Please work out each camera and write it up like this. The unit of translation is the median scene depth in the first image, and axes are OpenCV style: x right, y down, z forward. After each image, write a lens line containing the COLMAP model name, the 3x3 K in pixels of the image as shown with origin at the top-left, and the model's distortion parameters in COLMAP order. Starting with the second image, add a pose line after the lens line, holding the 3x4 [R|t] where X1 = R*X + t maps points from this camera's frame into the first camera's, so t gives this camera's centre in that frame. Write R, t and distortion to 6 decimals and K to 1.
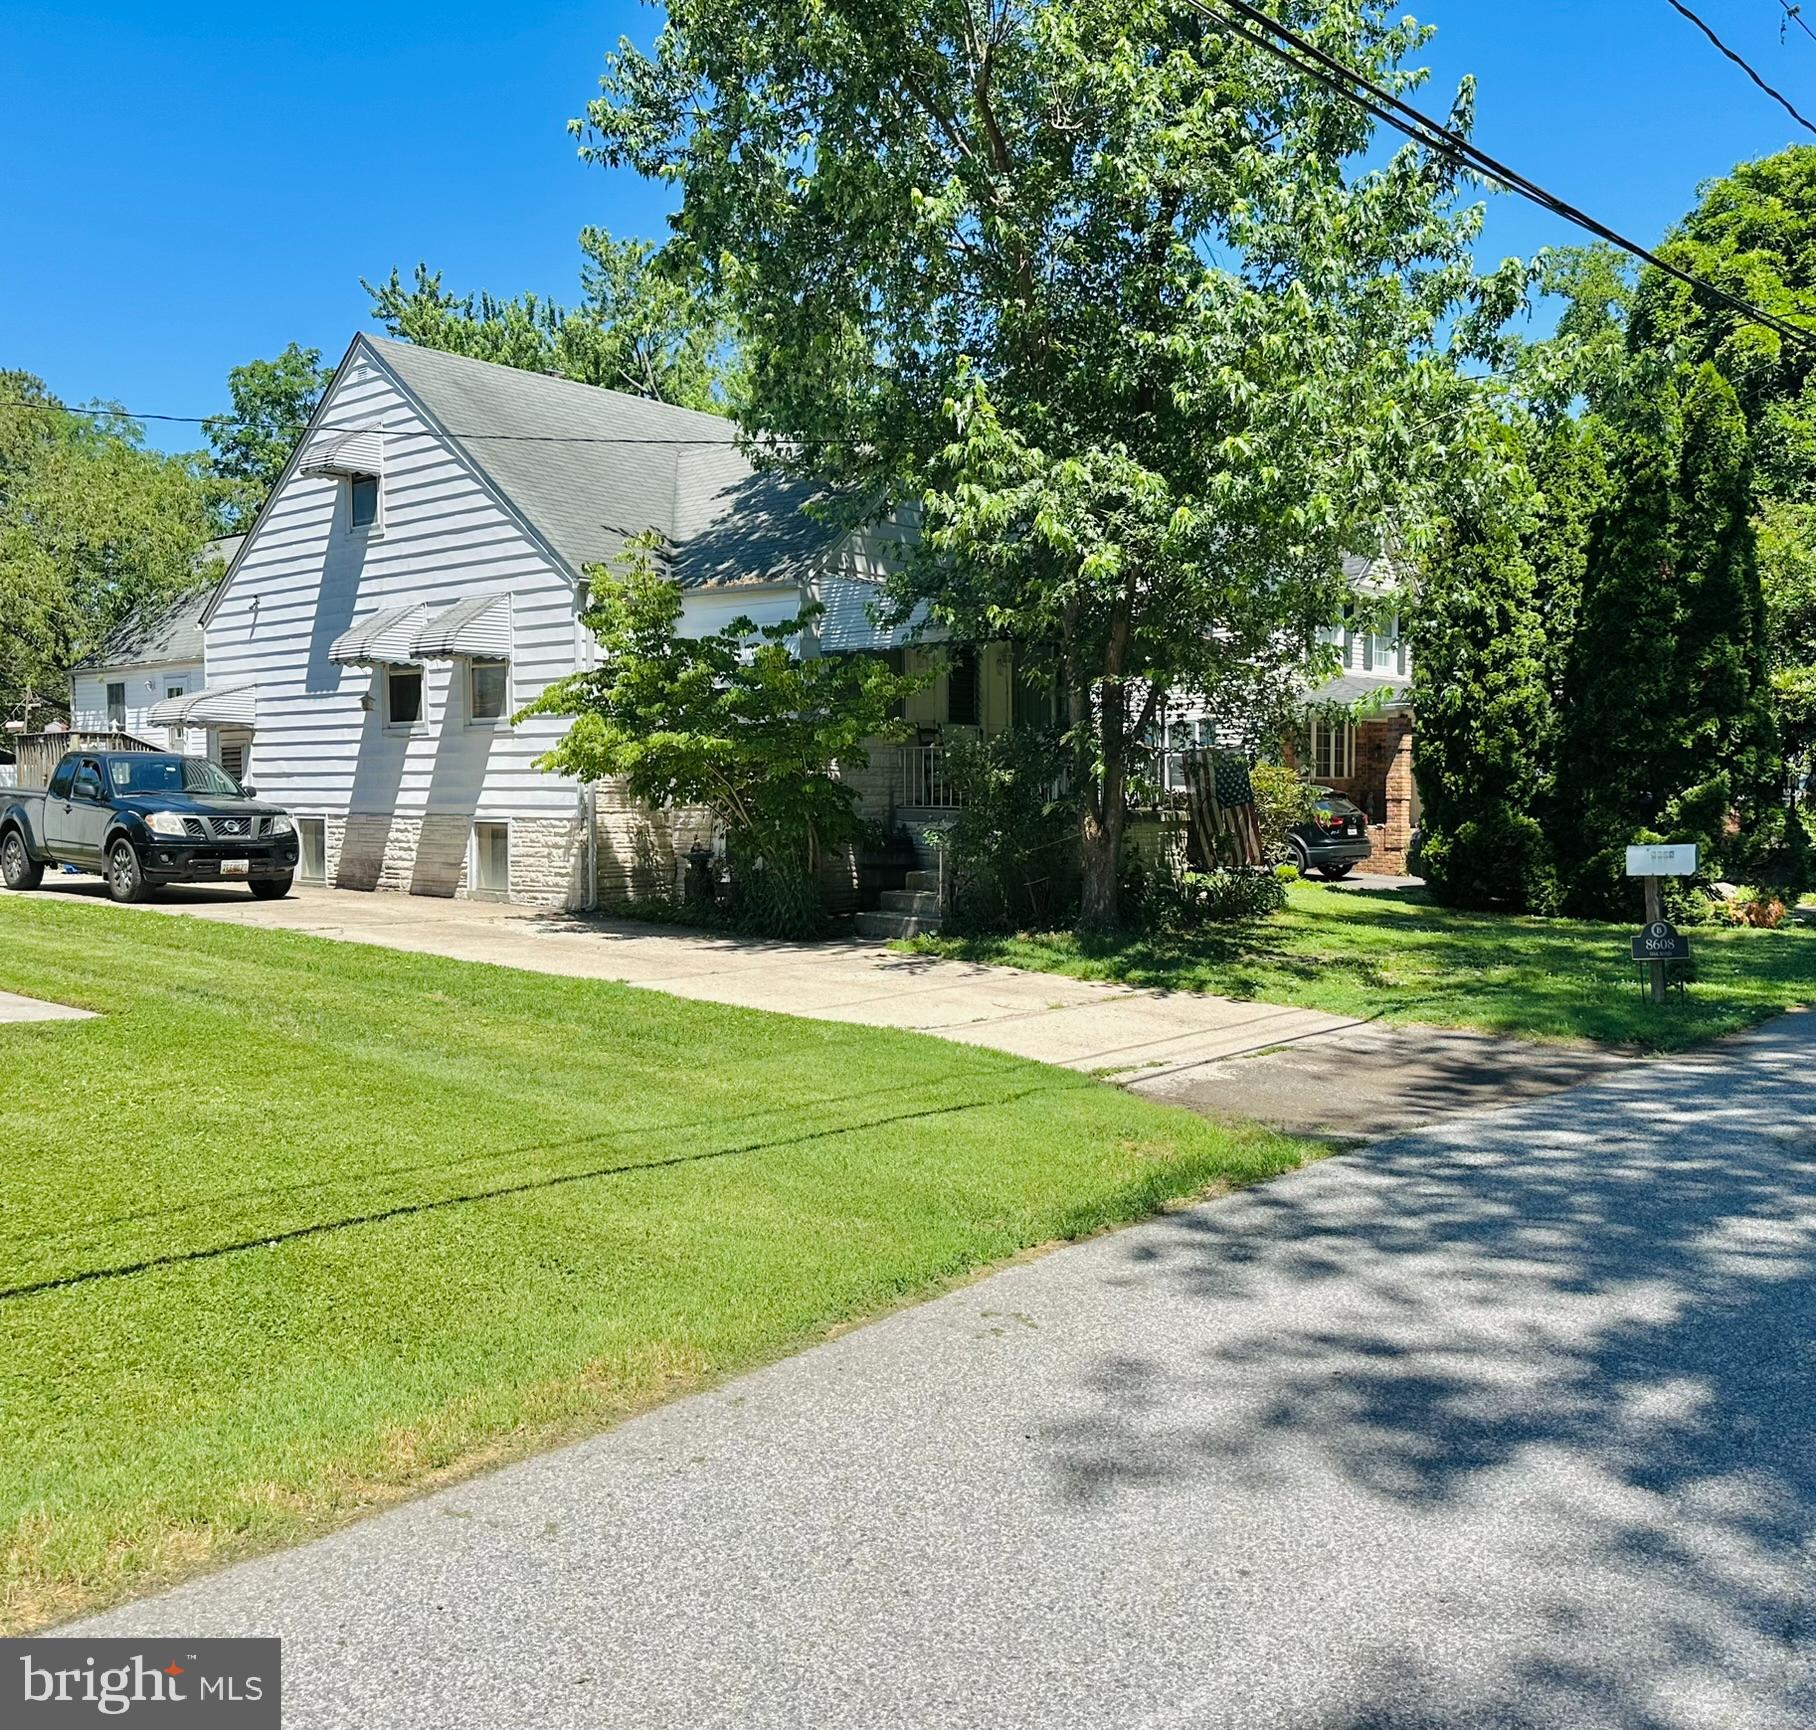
lens RADIAL K [[1722.0, 0, 908.0], [0, 1722.0, 865.0], [0, 0, 1]] dist [0.031093, -0.027390]
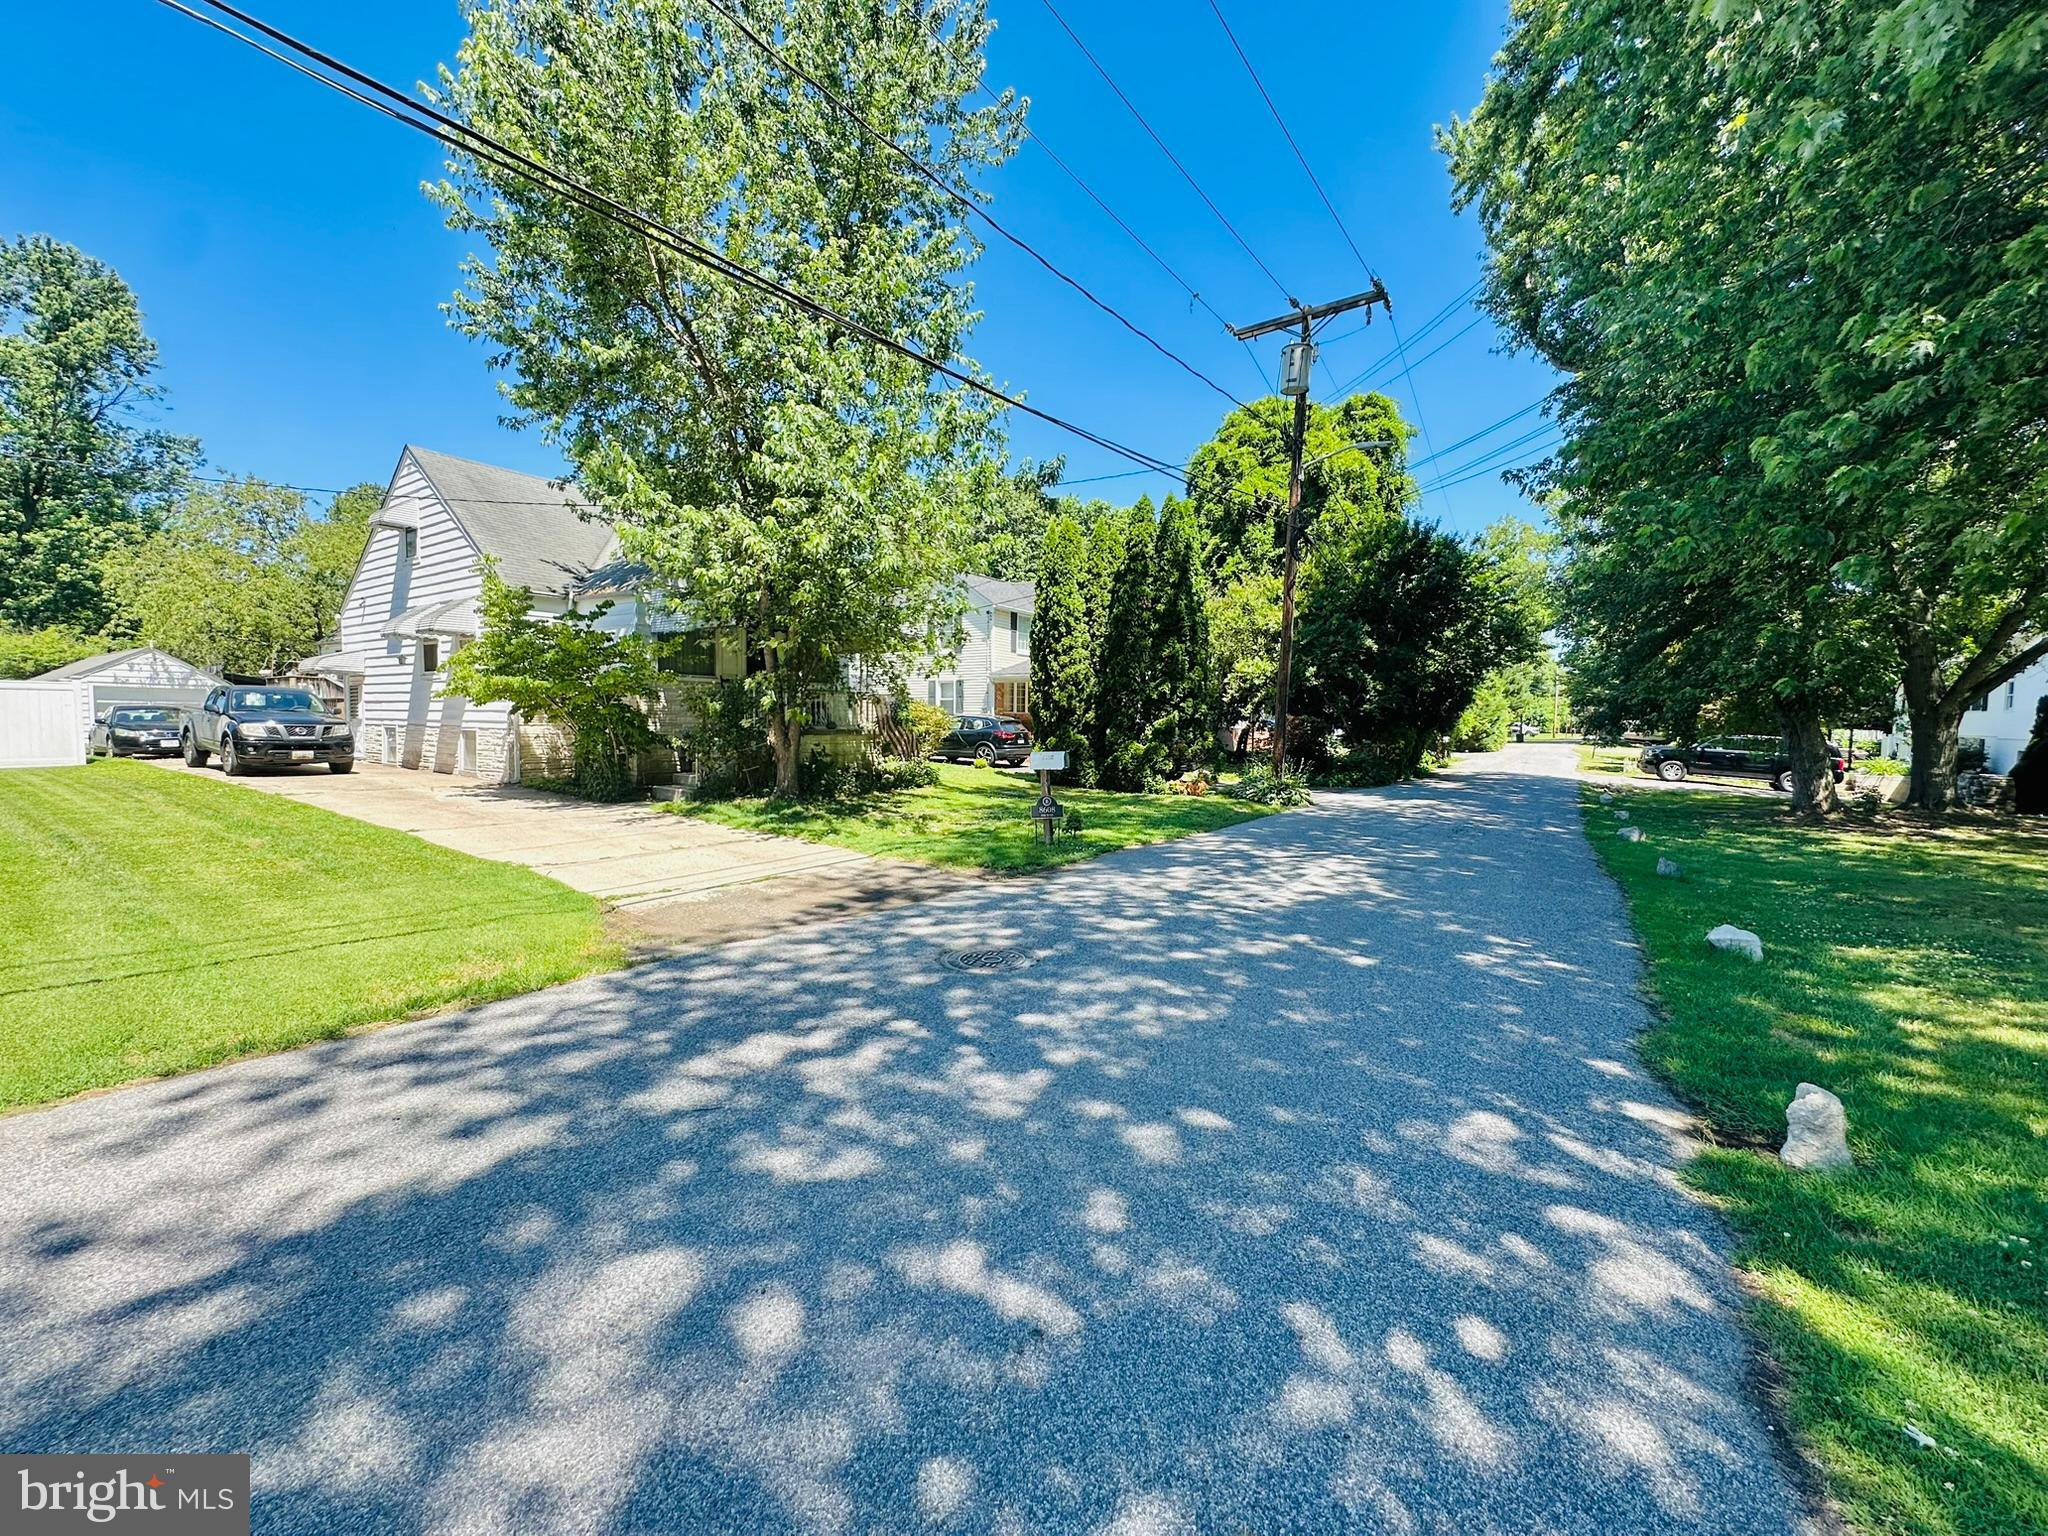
lens RADIAL K [[820.4, 0, 1027.6], [0, 820.4, 766.3], [0, 0, 1]] dist [-0.001987, 0.000028]
pose [[0.995962, 0.008765, 0.089343, 0.228196], [-0.010023, 0.999857, 0.013632, -0.005705], [-0.089211, -0.014472, 0.995908, 0.131529]]
